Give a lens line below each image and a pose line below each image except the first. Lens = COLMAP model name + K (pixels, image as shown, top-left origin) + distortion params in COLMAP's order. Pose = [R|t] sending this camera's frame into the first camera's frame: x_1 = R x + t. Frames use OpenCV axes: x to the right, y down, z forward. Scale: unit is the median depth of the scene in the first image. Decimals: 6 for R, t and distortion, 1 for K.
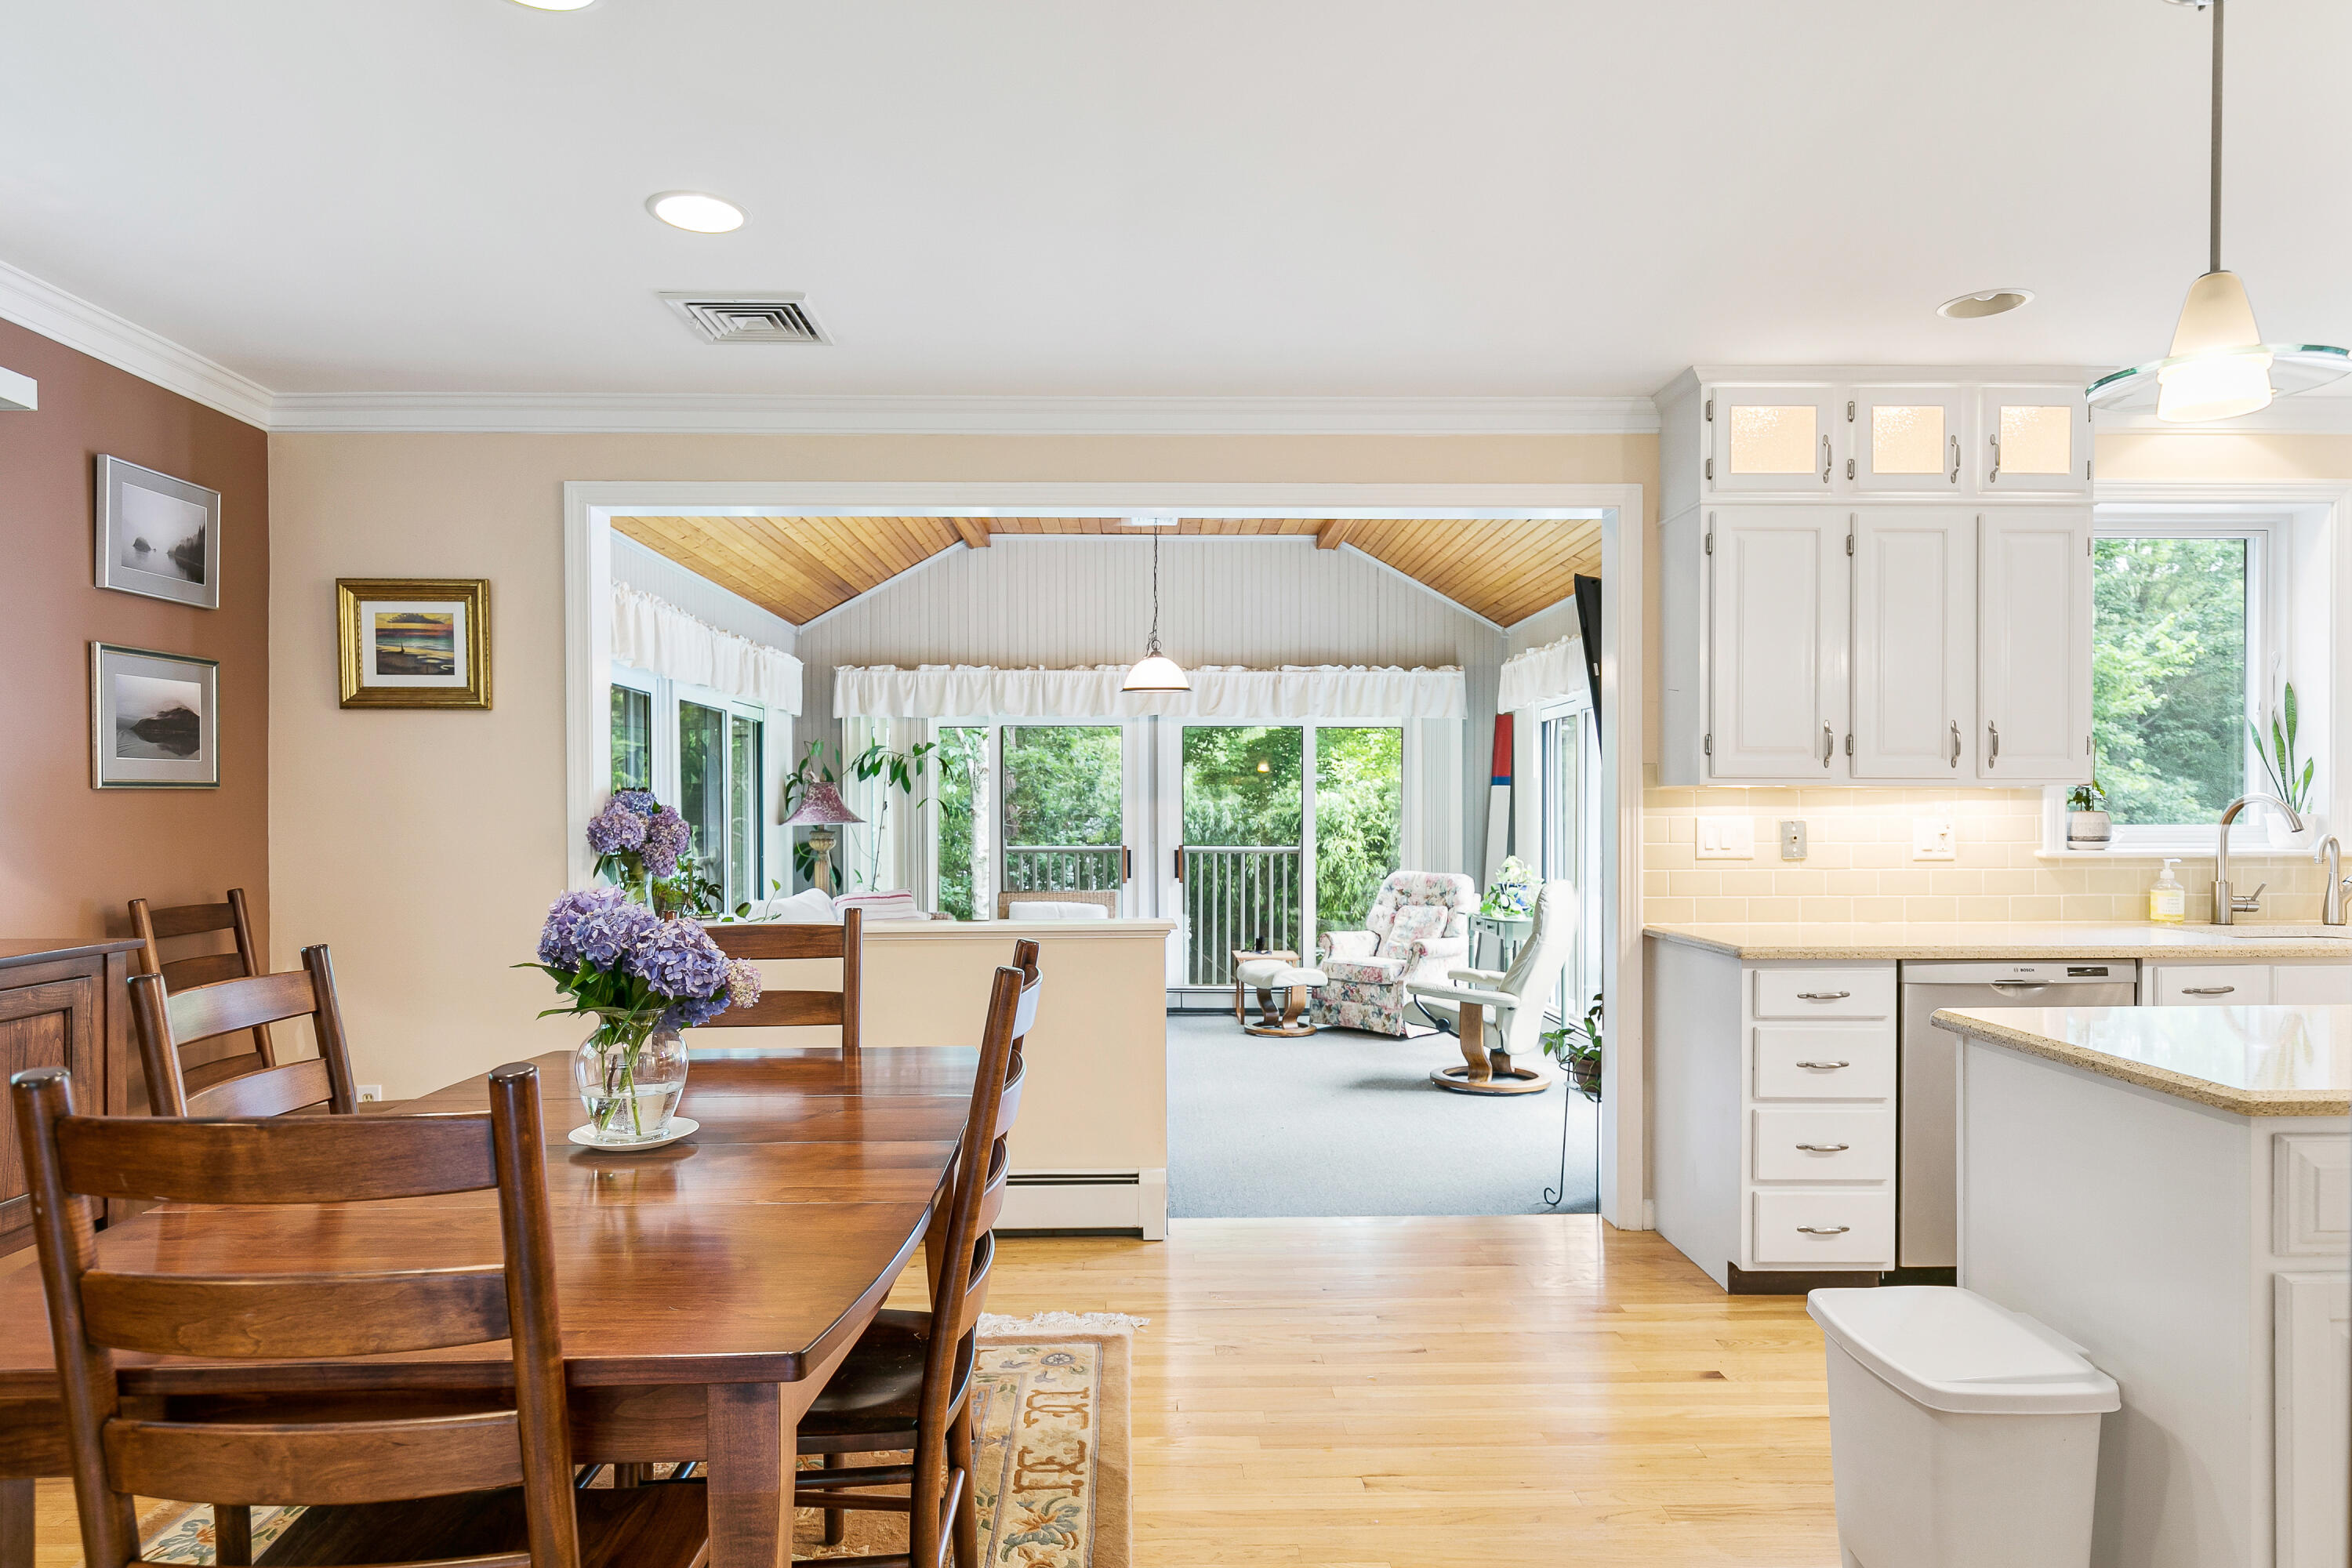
lens RADIAL K [[1374.8, 0, 1183.8], [0, 1374.8, 813.6], [0, 0, 1]] dist [0.012270, -0.012530]
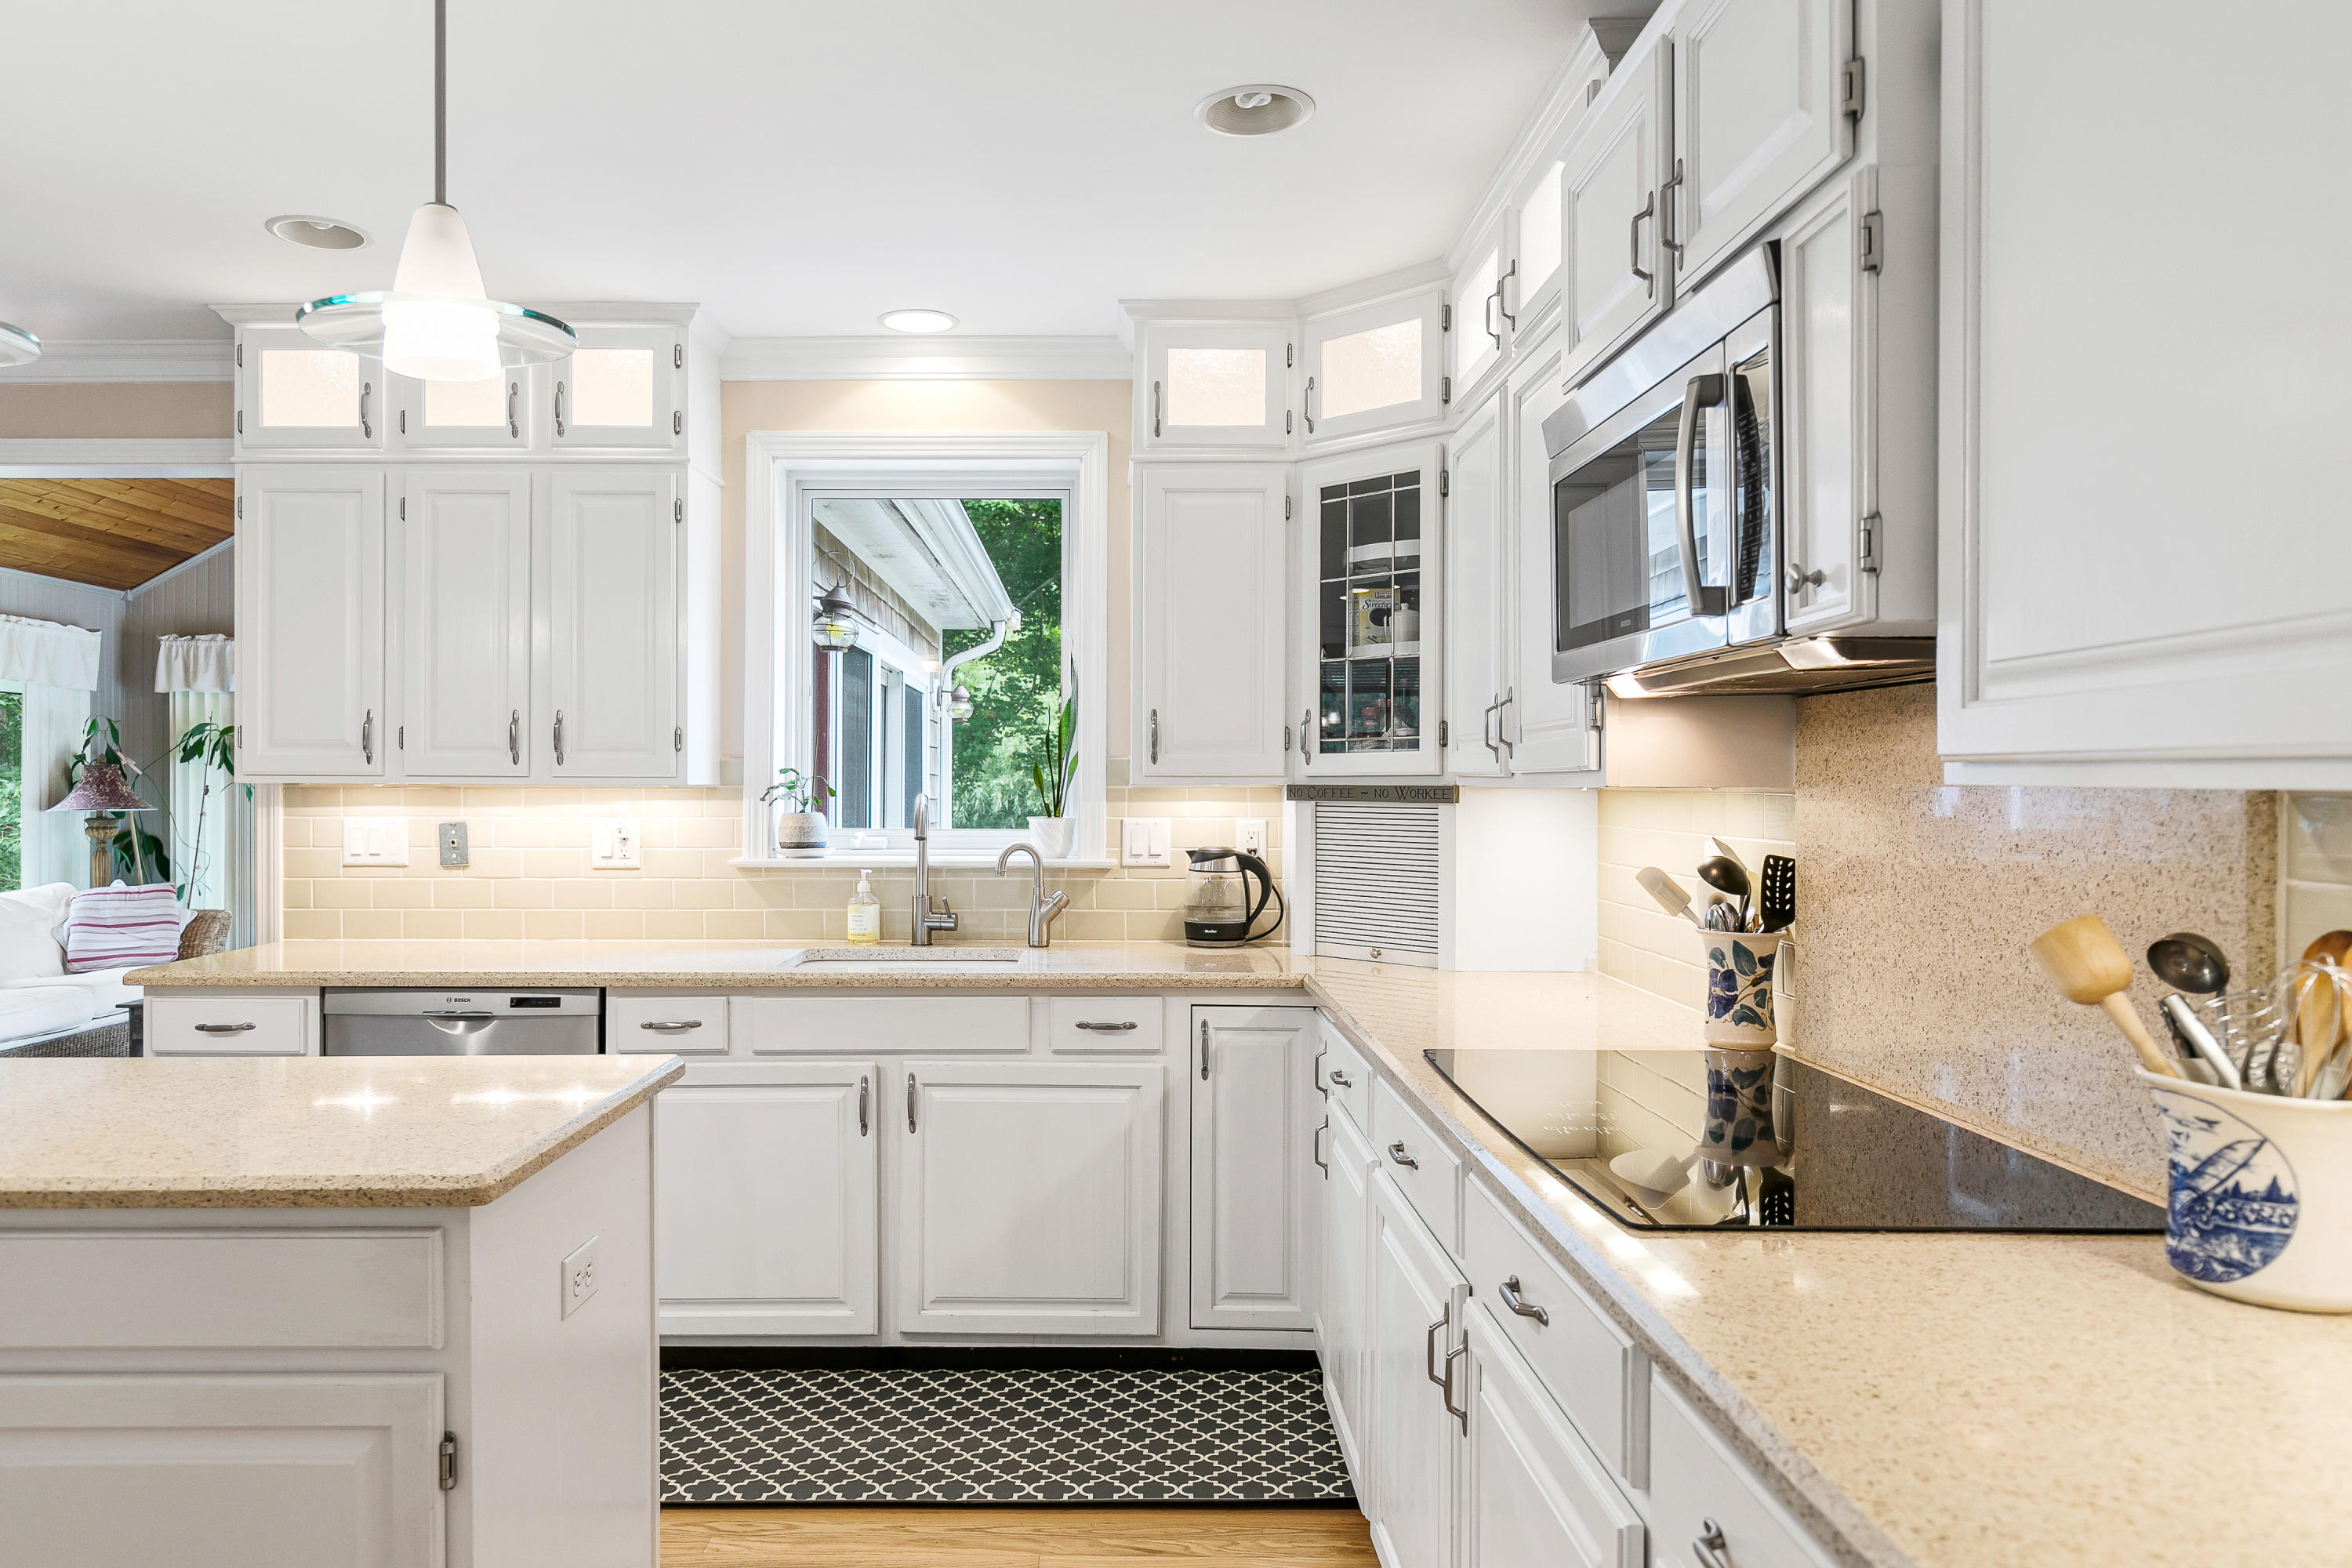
lens RADIAL K [[1528.8, 0, 1133.9], [0, 1528.8, 784.5], [0, 0, 1]] dist [-0.013450, -0.001999]
pose [[0.999509, 0.004217, -0.031043, 0.476111], [-0.004340, 0.999983, -0.003875, -0.009050], [0.031026, 0.004007, 0.999511, 0.023134]]
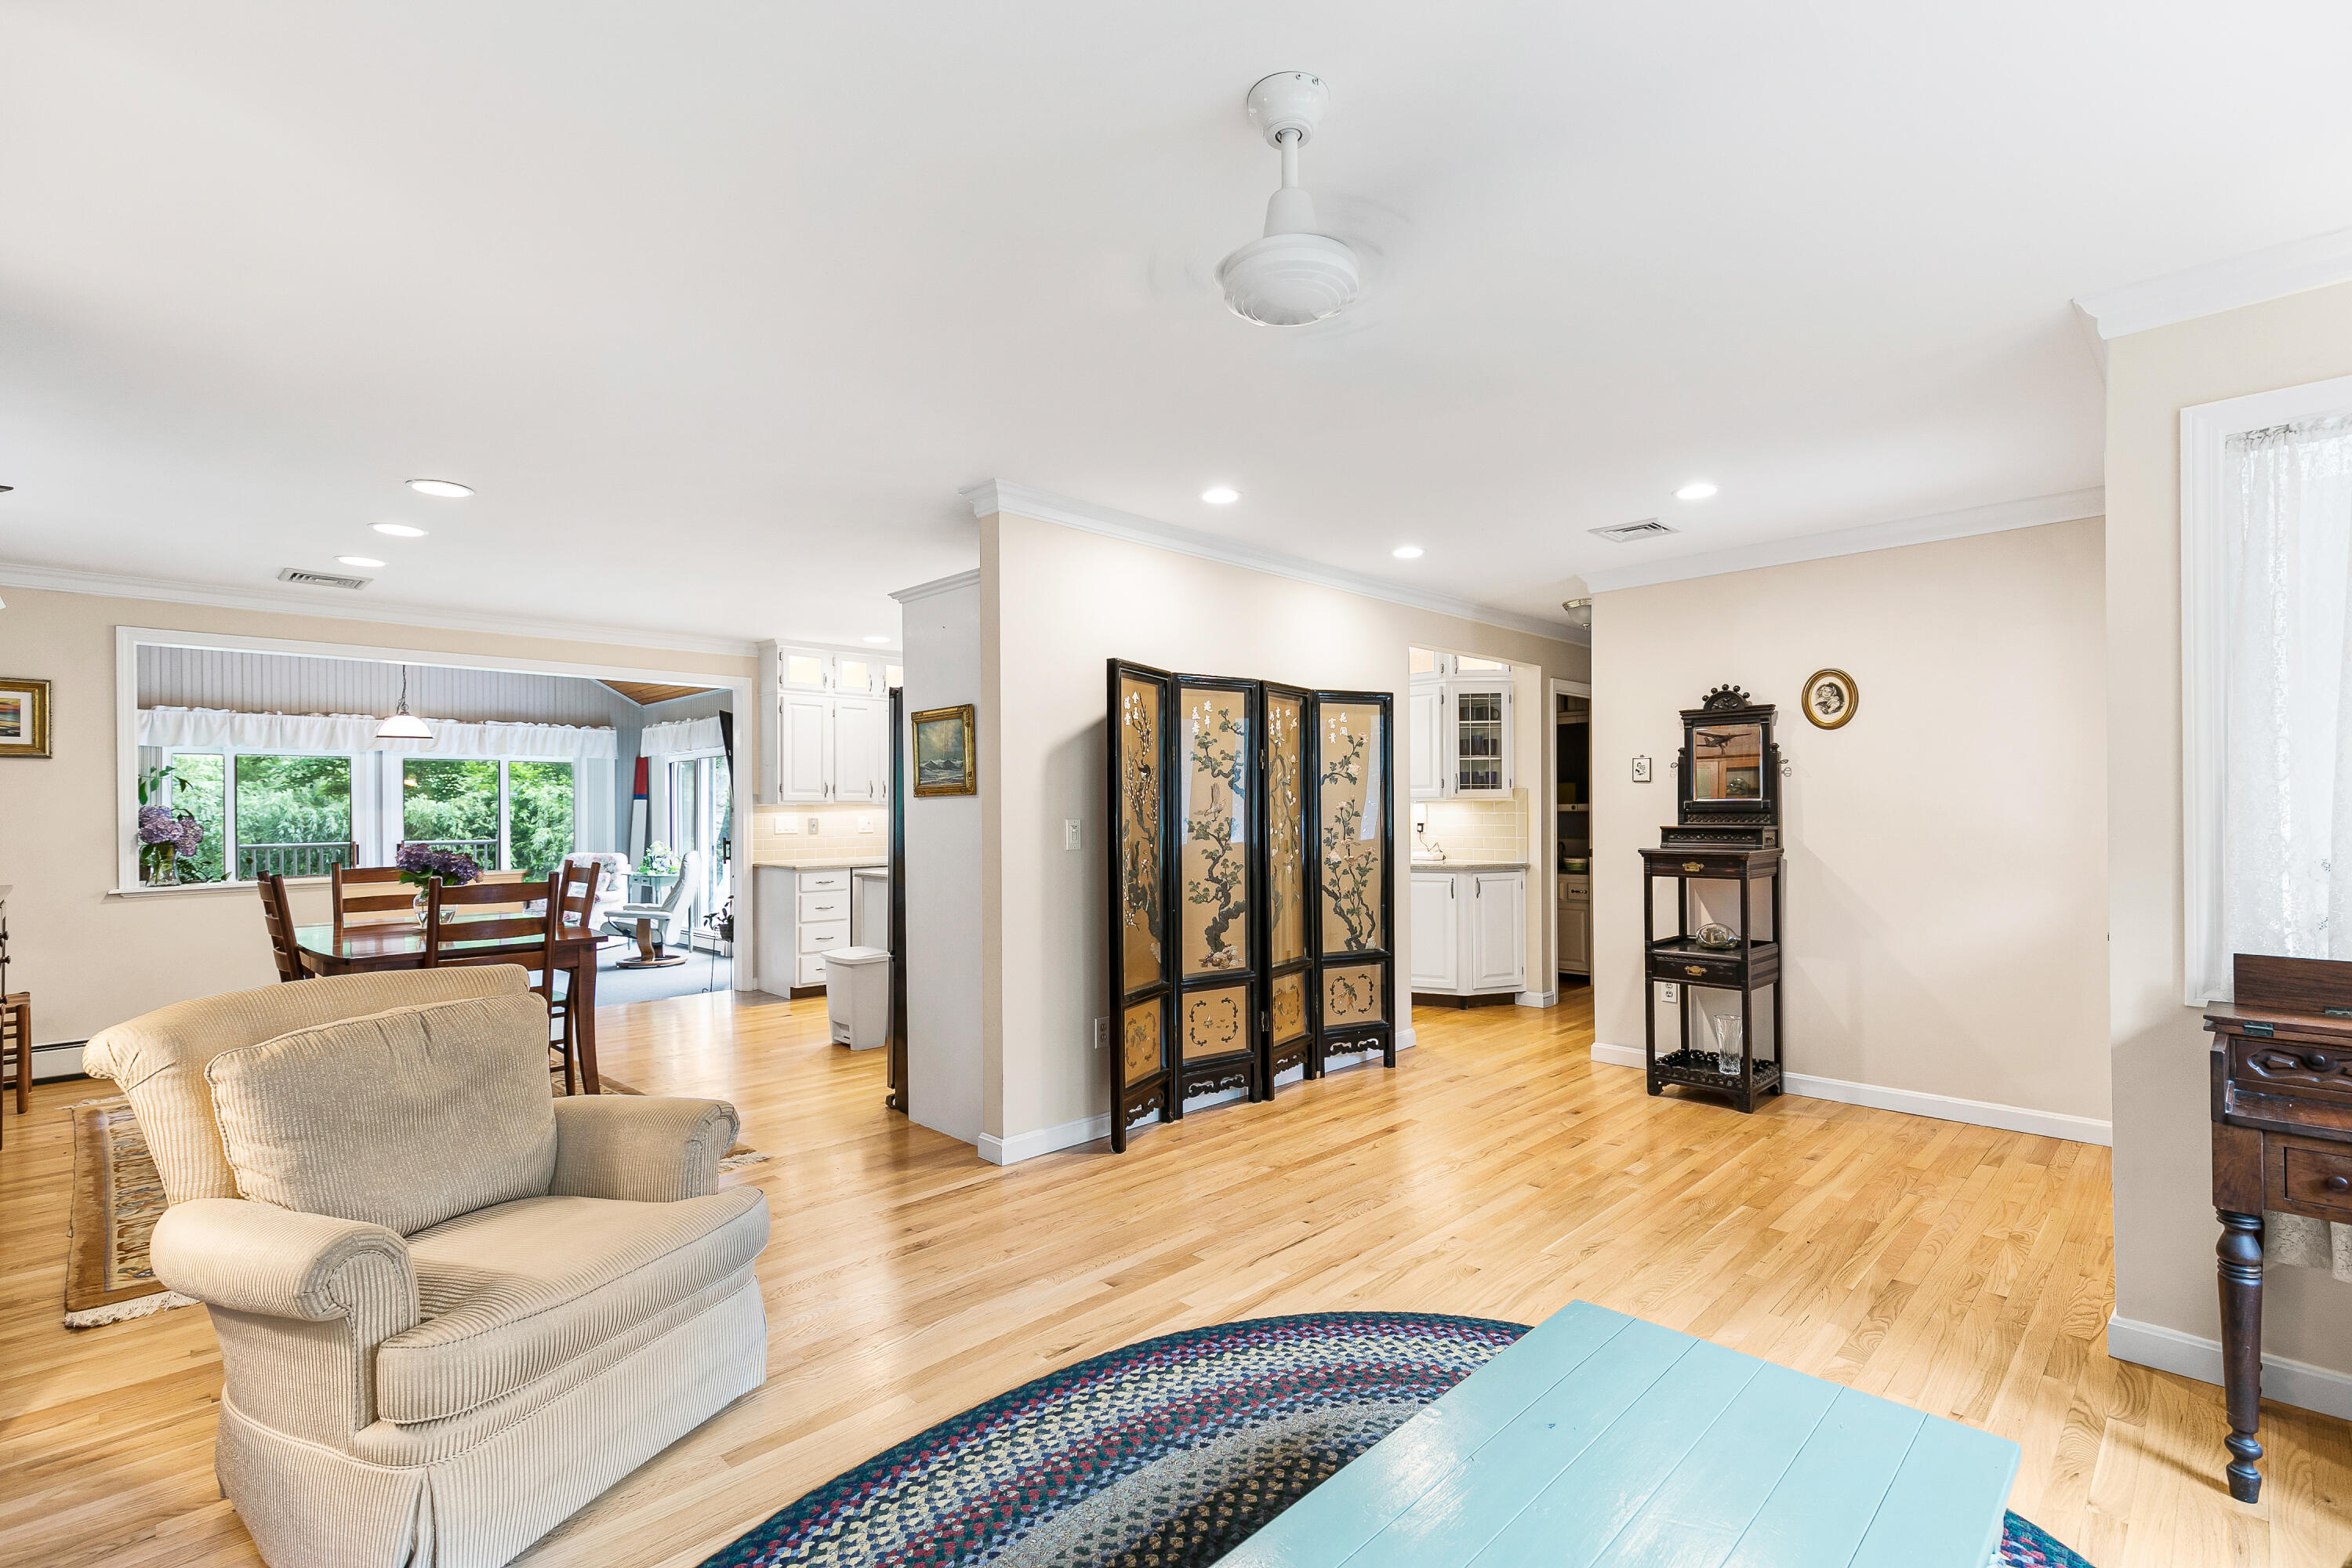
lens RADIAL K [[1055.0, 0, 1175.7], [0, 1055.0, 803.4], [0, 0, 1]] dist [0.010304, -0.001574]
pose [[0.729001, -0.000314, 0.684513, -0.201791], [0.008139, 0.999933, -0.008209, -0.000046], [-0.684464, 0.011556, 0.728955, -0.438047]]
